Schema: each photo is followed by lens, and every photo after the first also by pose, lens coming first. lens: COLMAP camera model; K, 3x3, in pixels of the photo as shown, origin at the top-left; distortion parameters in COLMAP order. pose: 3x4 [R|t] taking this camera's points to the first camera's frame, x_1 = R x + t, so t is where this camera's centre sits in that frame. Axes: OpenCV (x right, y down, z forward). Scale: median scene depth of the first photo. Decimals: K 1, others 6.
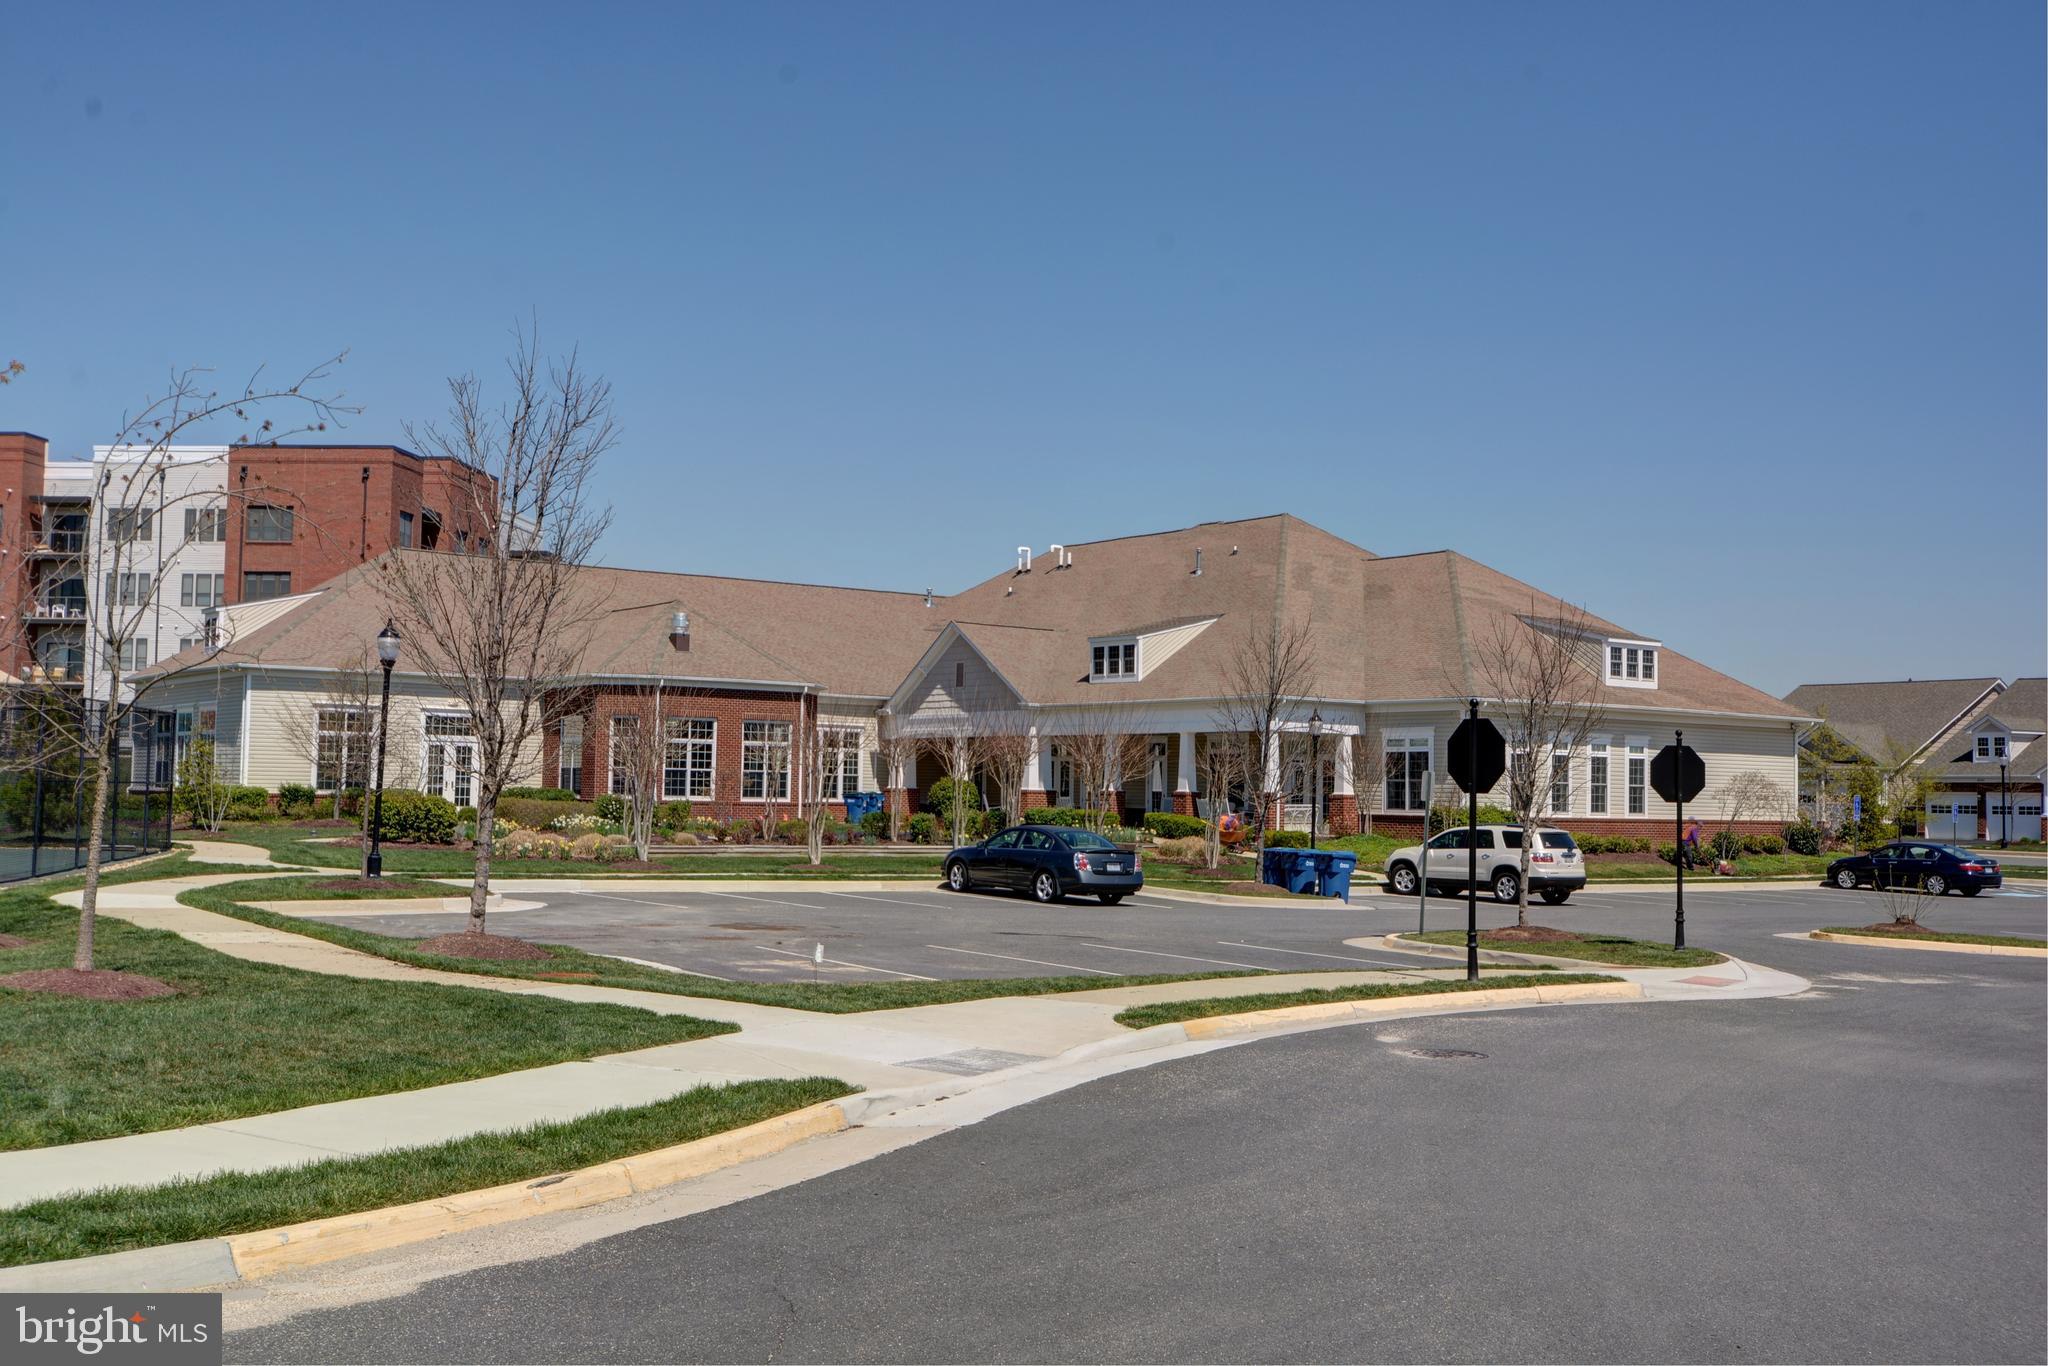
lens RADIAL K [[2054.5, 0, 1024.0], [0, 2054.5, 683.0], [0, 0, 1]] dist [0.010665, 0.003702]
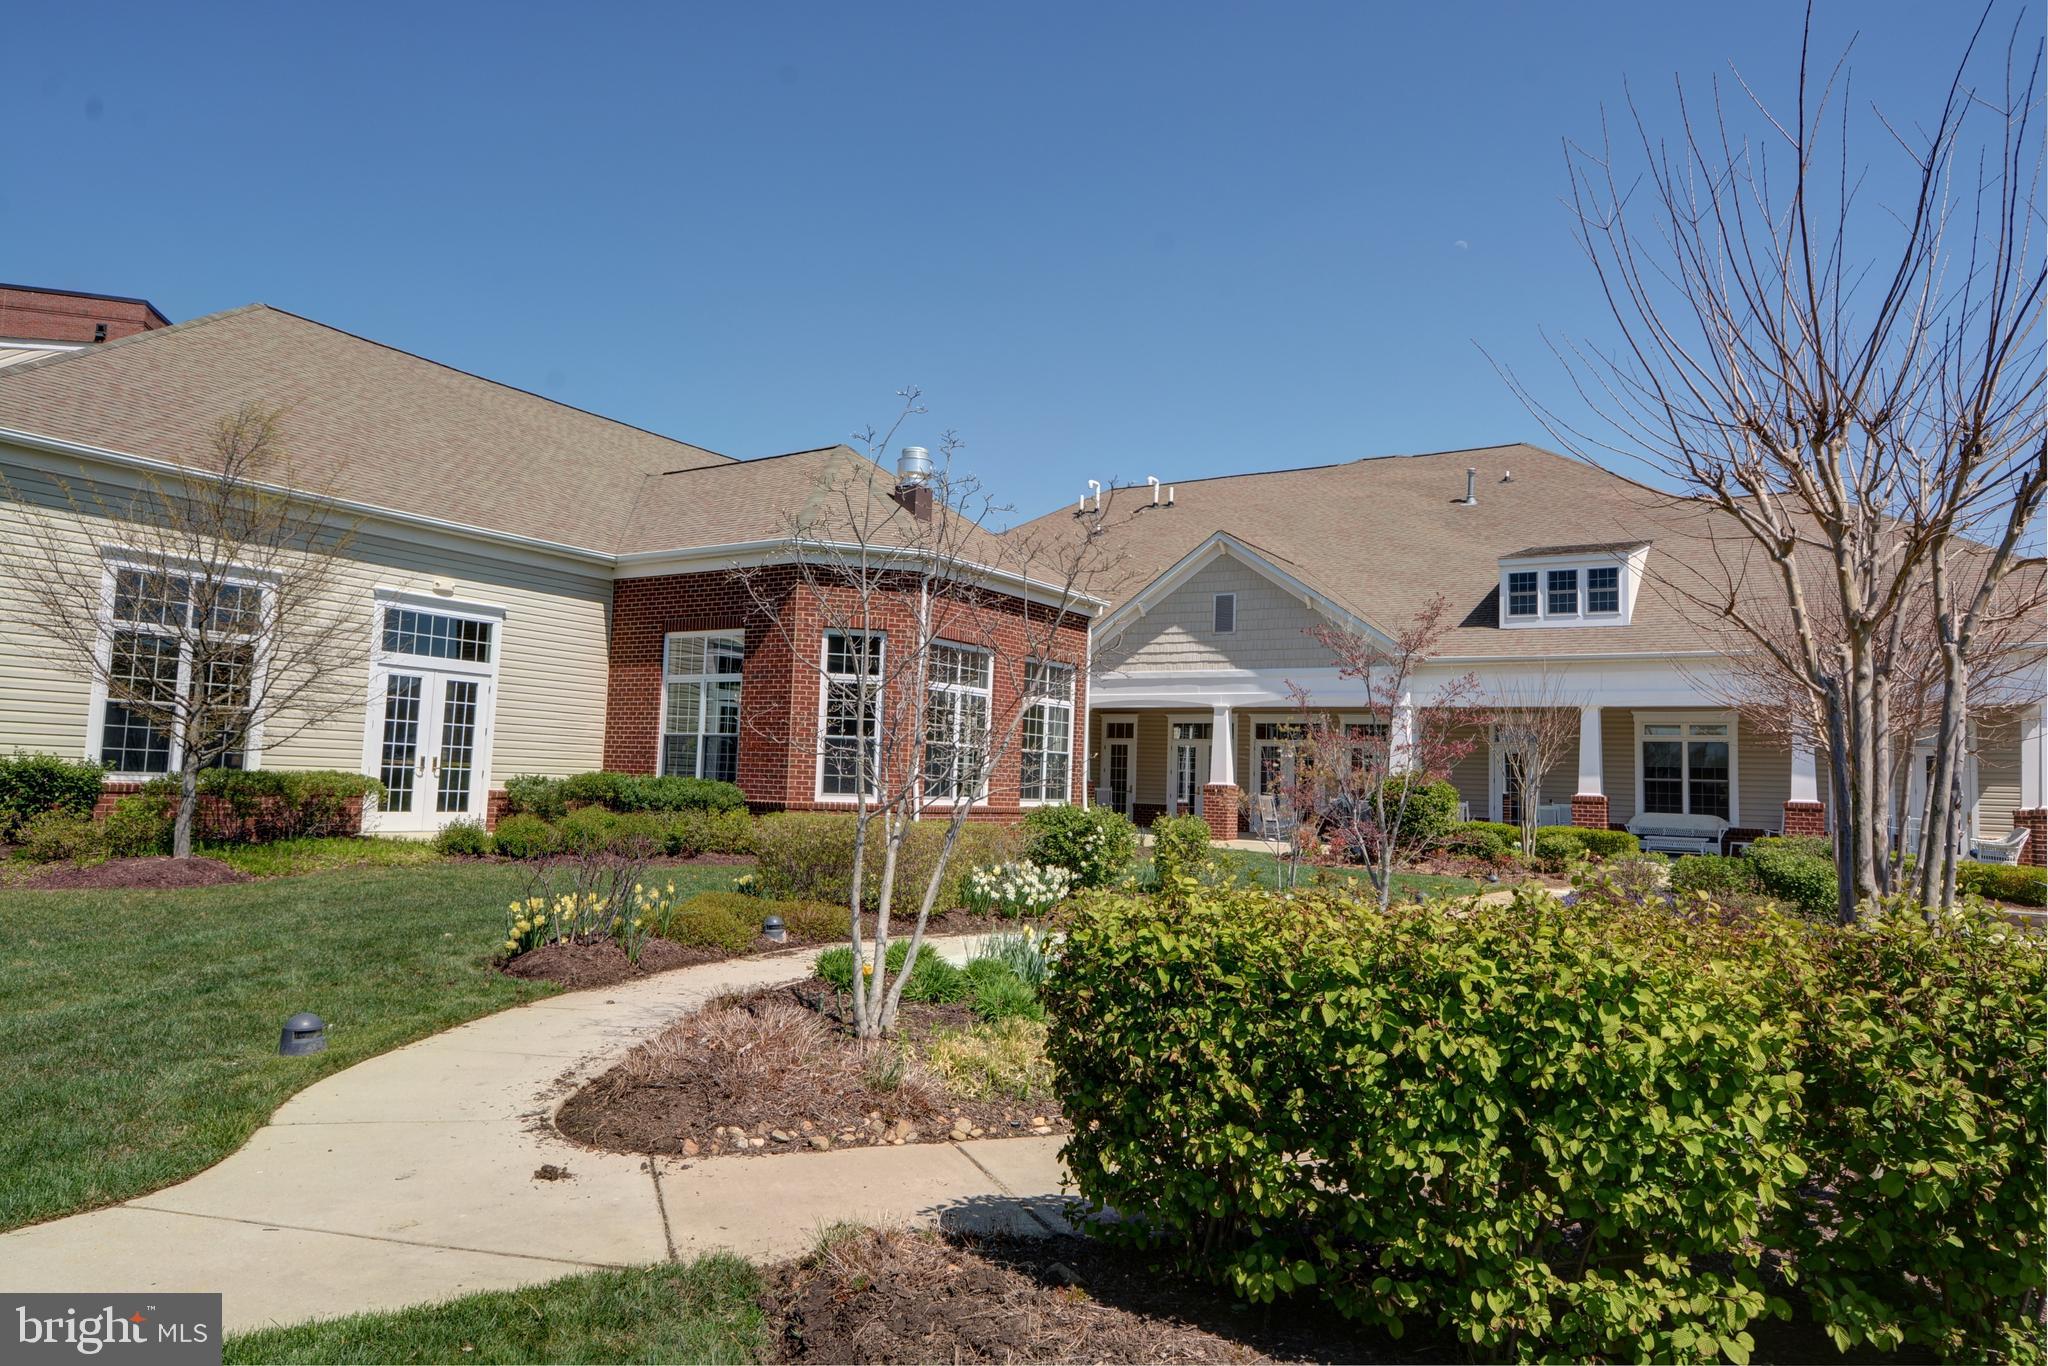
lens RADIAL K [[1290.1, 0, 1024.0], [0, 1290.1, 683.0], [0, 0, 1]] dist [-0.001071, -0.000039]
pose [[0.933440, 0.043067, 0.356138, -0.259445], [-0.037690, 0.999047, -0.022025, 0.032830], [-0.356747, 0.007136, 0.934174, 0.687105]]
